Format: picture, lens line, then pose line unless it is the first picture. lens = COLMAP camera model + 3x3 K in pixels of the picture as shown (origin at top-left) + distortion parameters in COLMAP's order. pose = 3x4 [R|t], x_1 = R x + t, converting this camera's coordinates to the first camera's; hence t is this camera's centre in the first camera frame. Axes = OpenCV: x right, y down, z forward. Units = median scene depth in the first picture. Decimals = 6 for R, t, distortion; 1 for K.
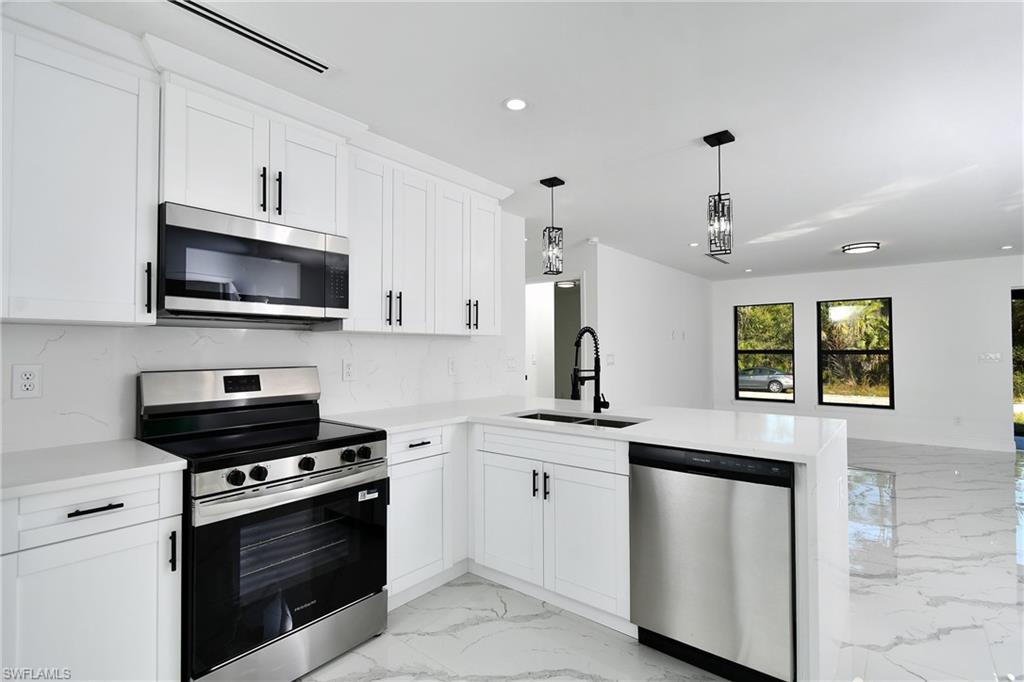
lens RADIAL K [[491.4, 0, 512.5], [0, 491.4, 342.5], [0, 0, 1]] dist [0.016508, -0.000054]
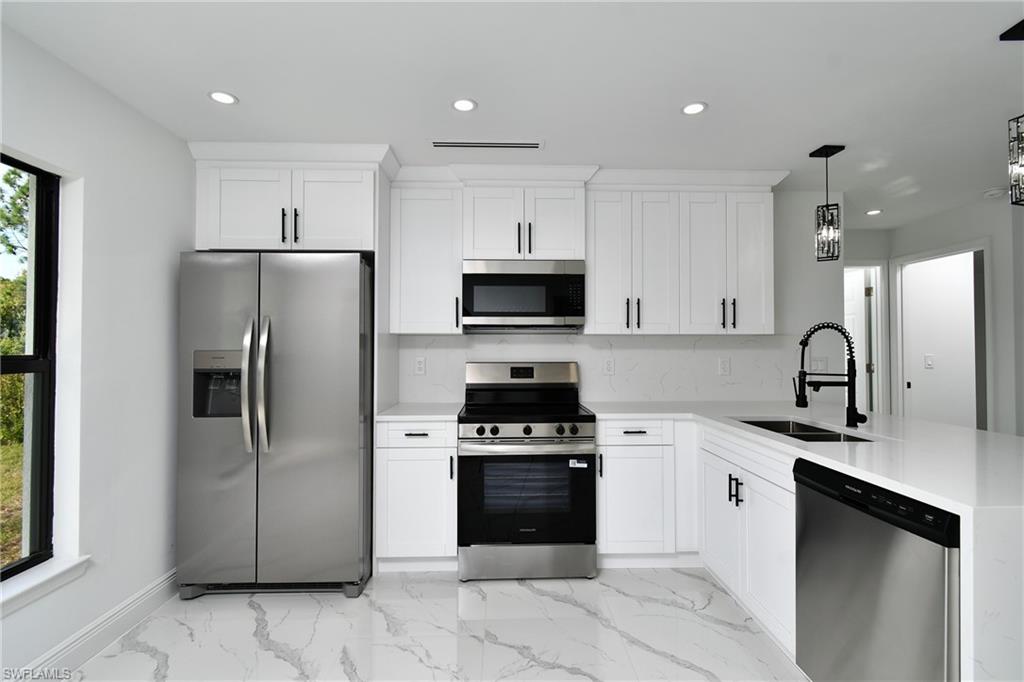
lens RADIAL K [[491.4, 0, 515.2], [0, 491.4, 342.2], [0, 0, 1]] dist [0.016508, -0.000054]
pose [[0.645619, -0.009638, -0.763599, 0.522872], [0.010618, 0.999937, -0.003644, -0.000686], [0.763586, -0.005755, 0.645681, 0.054119]]
